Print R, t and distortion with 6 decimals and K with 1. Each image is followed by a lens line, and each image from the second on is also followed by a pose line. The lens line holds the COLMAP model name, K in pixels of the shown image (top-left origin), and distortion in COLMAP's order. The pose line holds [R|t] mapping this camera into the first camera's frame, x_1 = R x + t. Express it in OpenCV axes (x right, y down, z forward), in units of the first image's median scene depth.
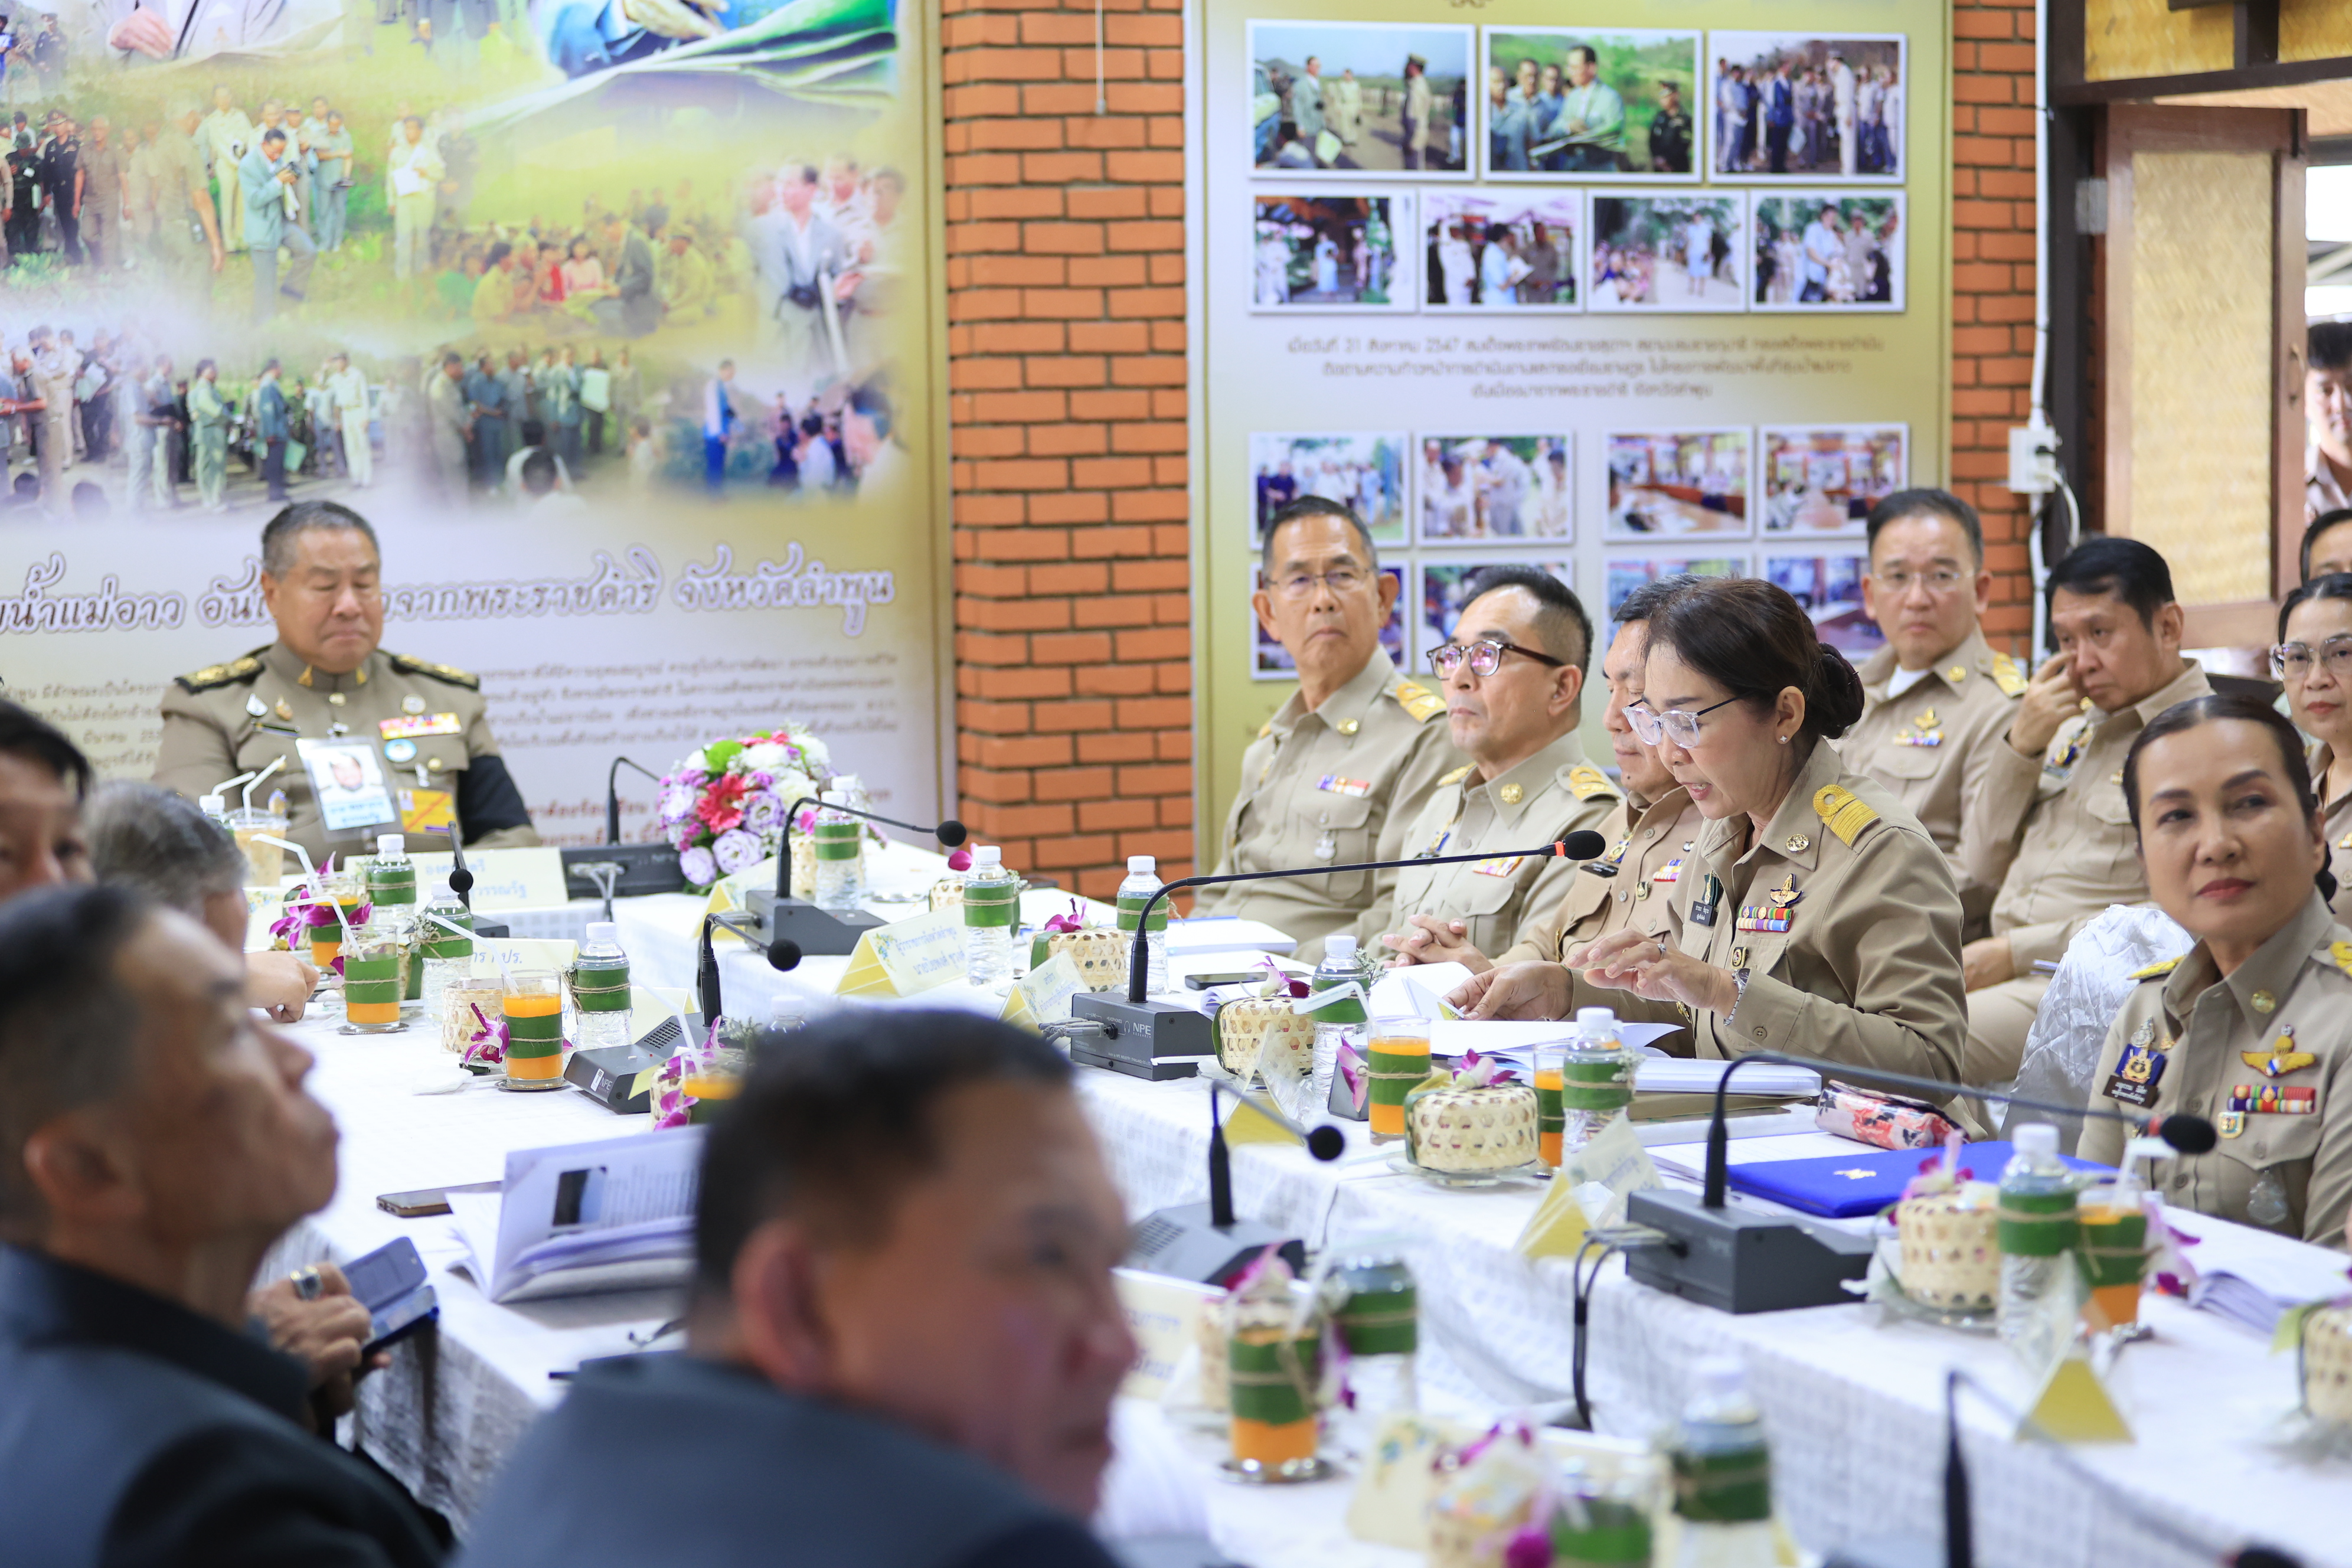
lens RADIAL K [[4835.2, 0, 1178.2], [0, 4835.2, 821.5], [0, 0, 1]] dist [0.008028, 0.175238]
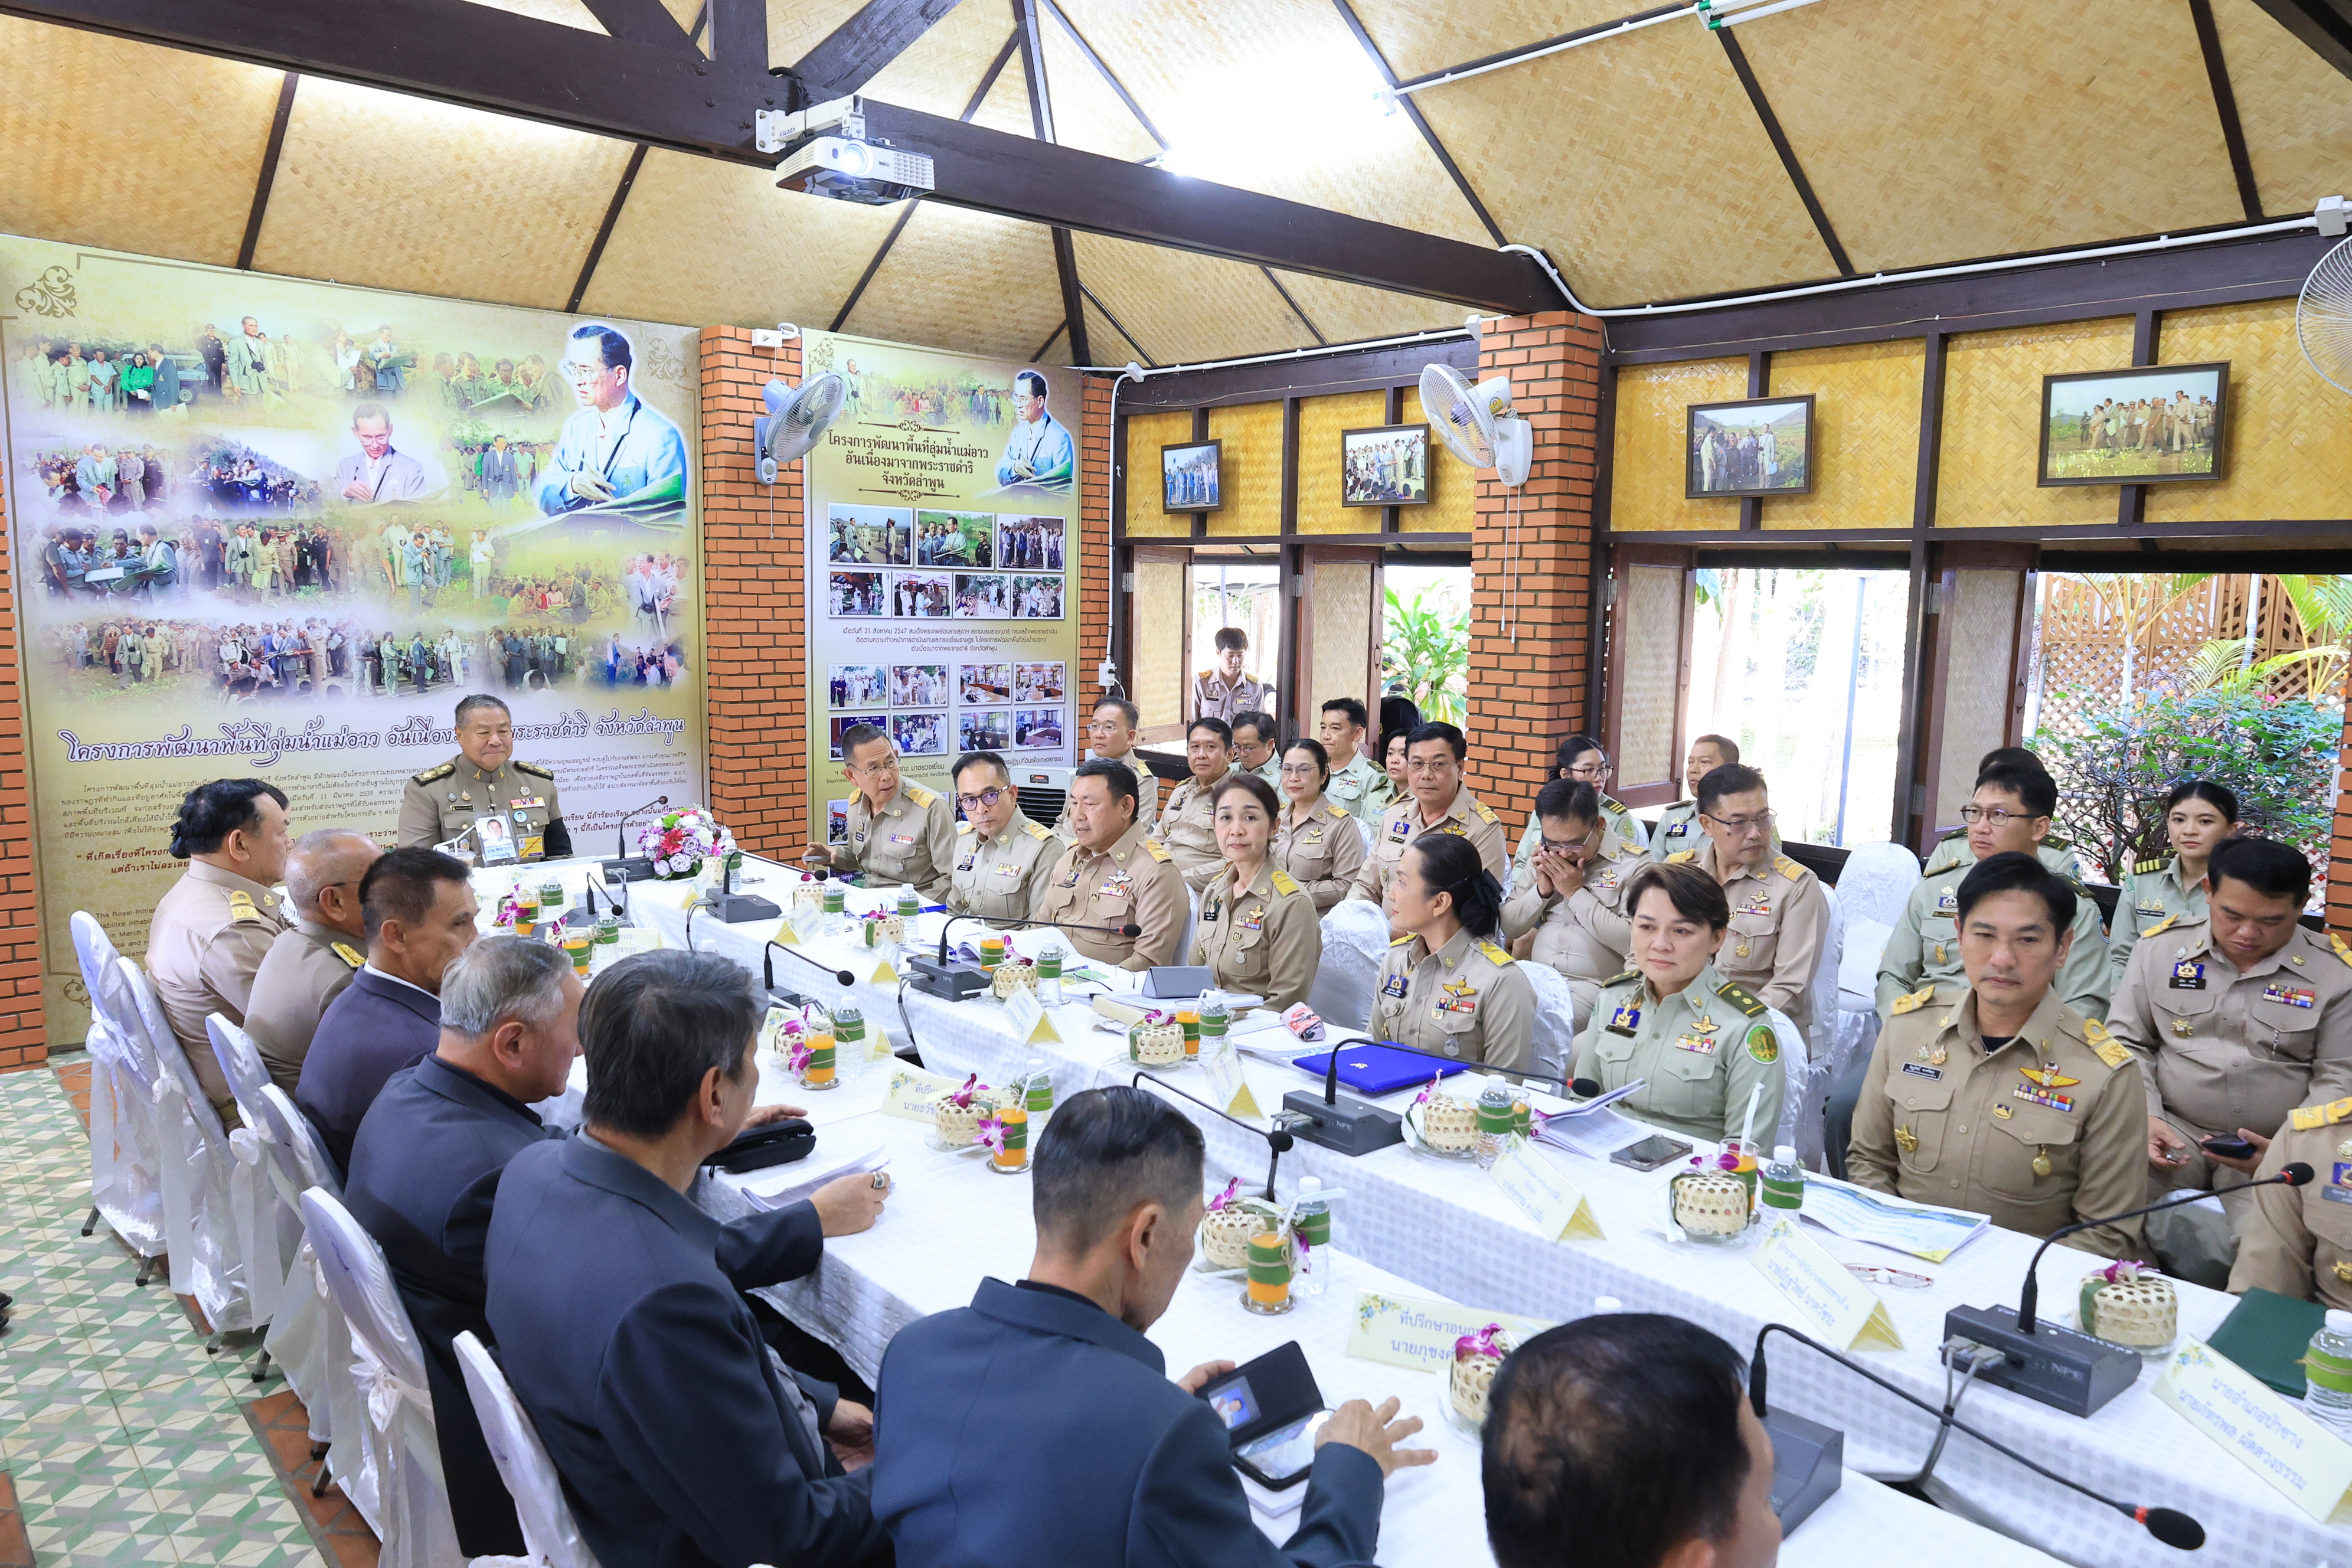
lens RADIAL K [[1611.1, 0, 1176.0], [0, 1611.1, 784.0], [0, 0, 1]] dist [-0.002451, -0.001779]
pose [[0.946692, -0.010042, 0.321985, -0.088084], [0.001995, 0.999678, 0.025313, -0.039395], [-0.322135, -0.023321, 0.946406, 0.136569]]
